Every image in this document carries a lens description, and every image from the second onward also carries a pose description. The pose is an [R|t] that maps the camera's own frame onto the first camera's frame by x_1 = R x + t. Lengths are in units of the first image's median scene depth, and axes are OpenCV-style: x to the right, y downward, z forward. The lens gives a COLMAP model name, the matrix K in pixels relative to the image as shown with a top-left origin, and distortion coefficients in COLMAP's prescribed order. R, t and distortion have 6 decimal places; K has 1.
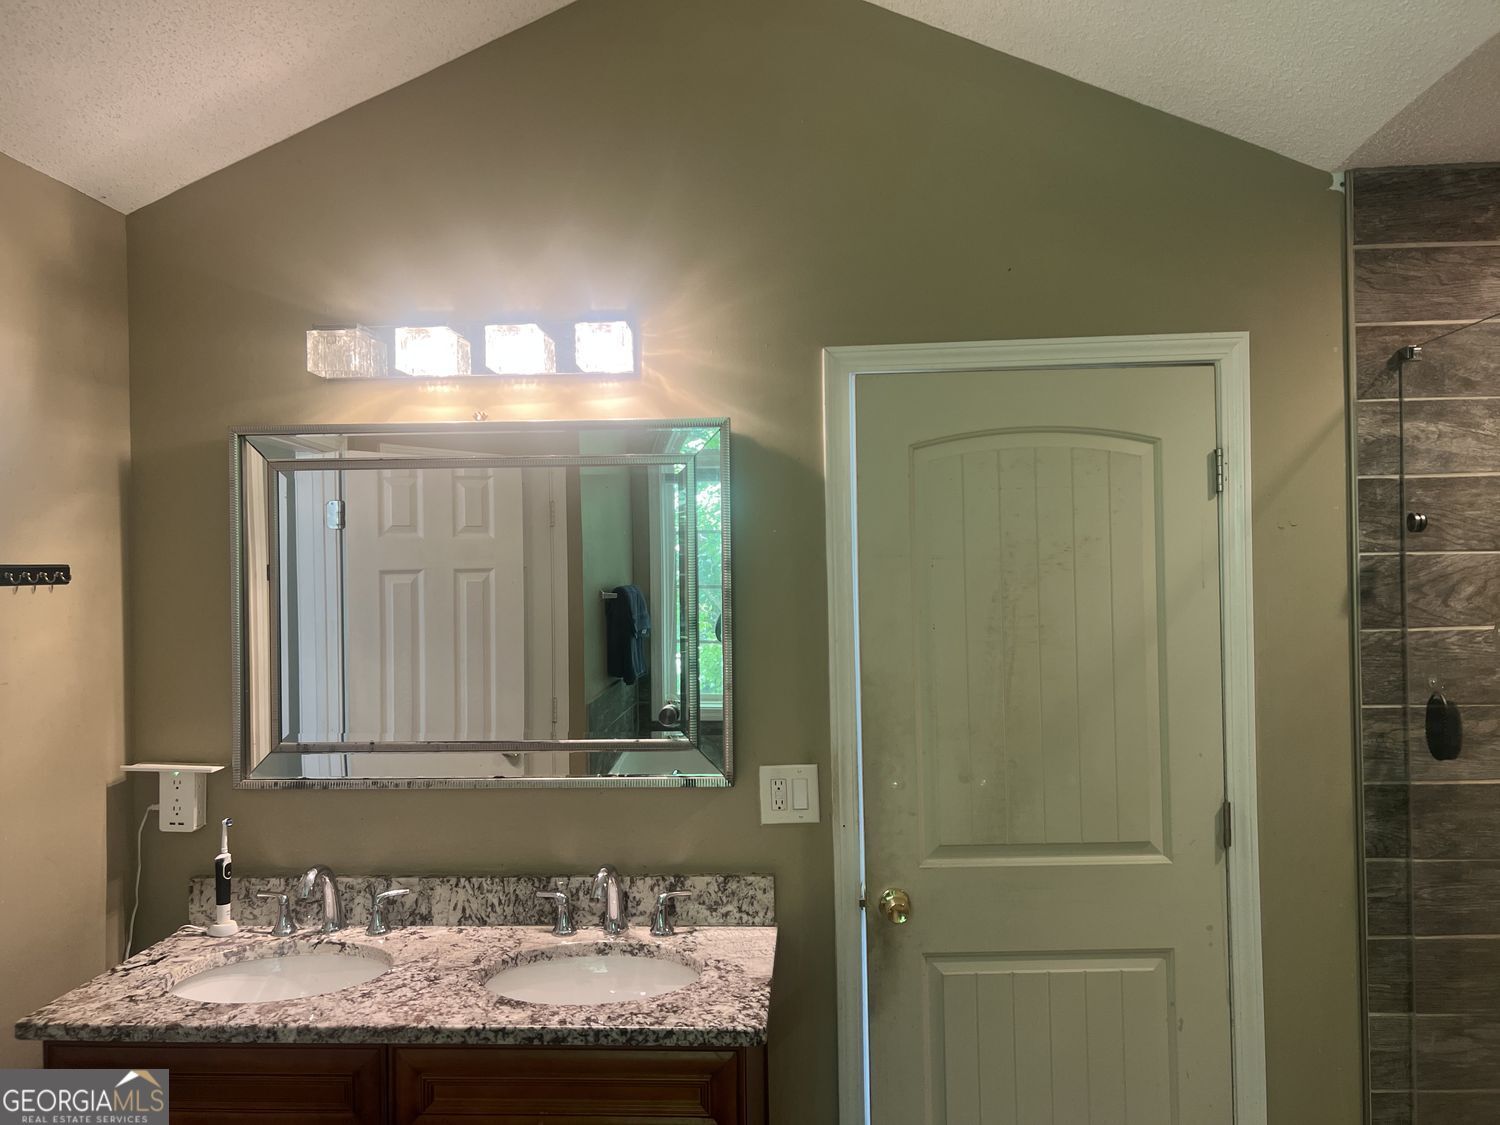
lens RADIAL K [[1131.0, 0, 750.0], [0, 1131.0, 562.5], [0, 0, 1]] dist [0.004348, -0.000550]
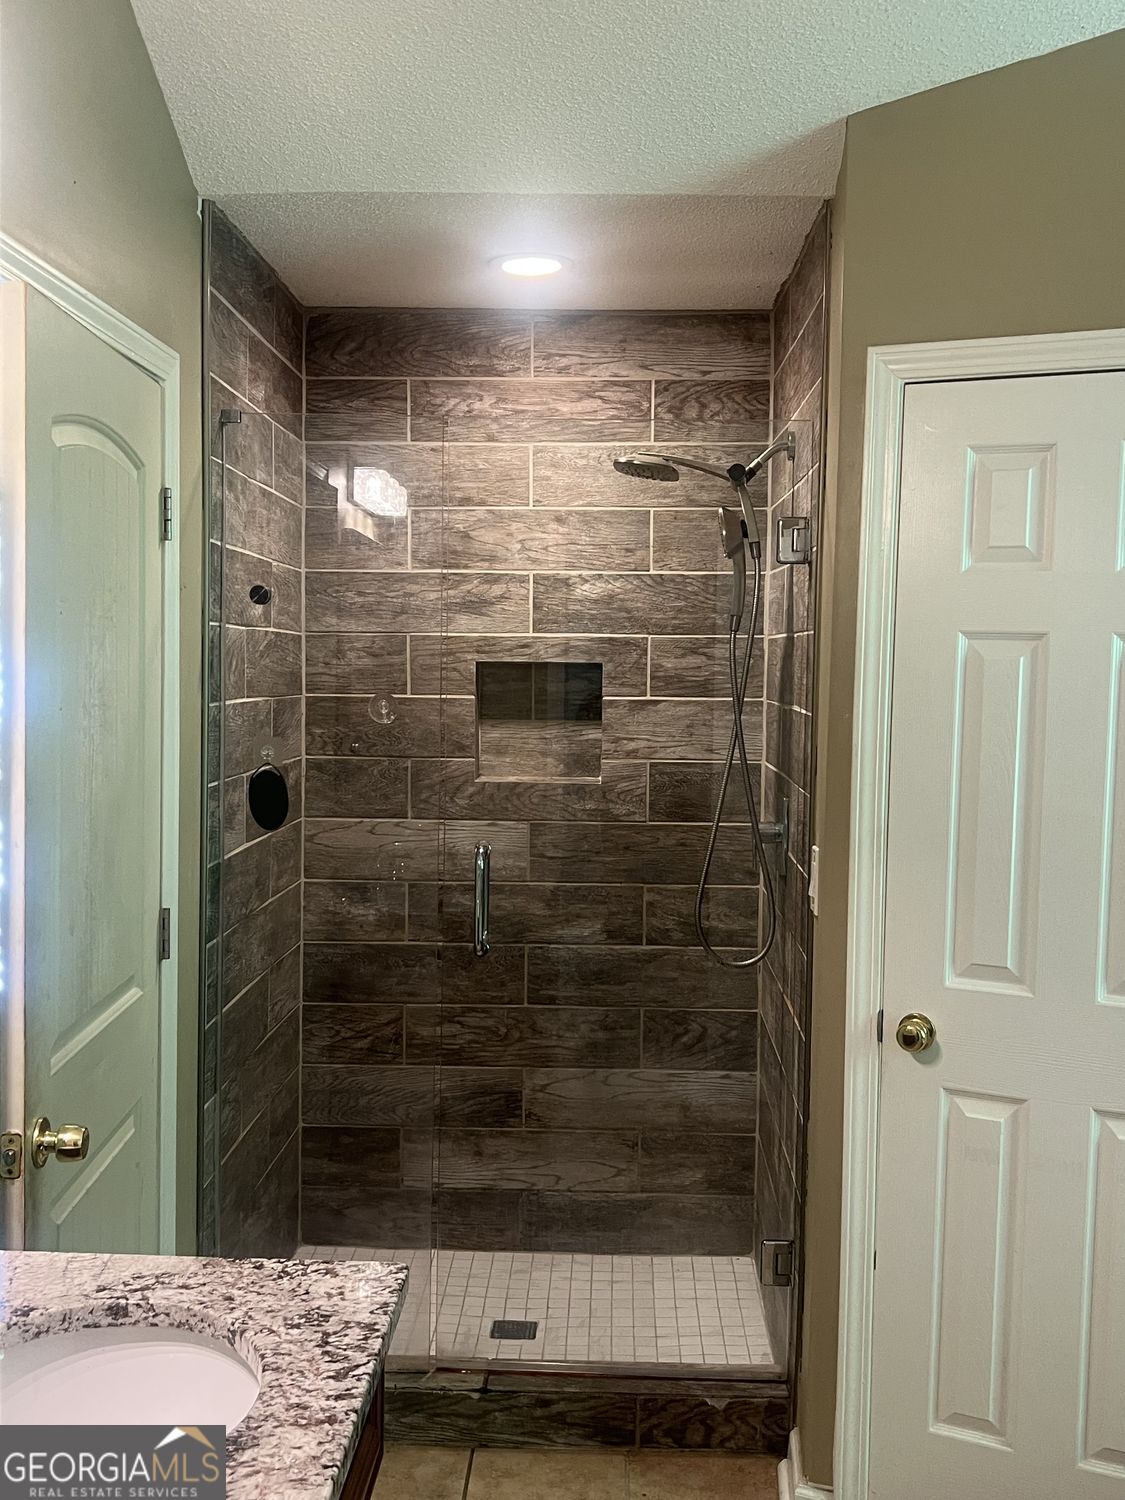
lens RADIAL K [[1575.8, 0, 562.5], [0, 1575.8, 750.0], [0, 0, 1]] dist [-0.007648, -0.011948]
pose [[-0.022216, -0.045900, 0.998699, -0.827282], [-0.034363, 0.998390, 0.045122, 0.031852], [-0.999162, -0.033316, -0.023757, 0.795568]]
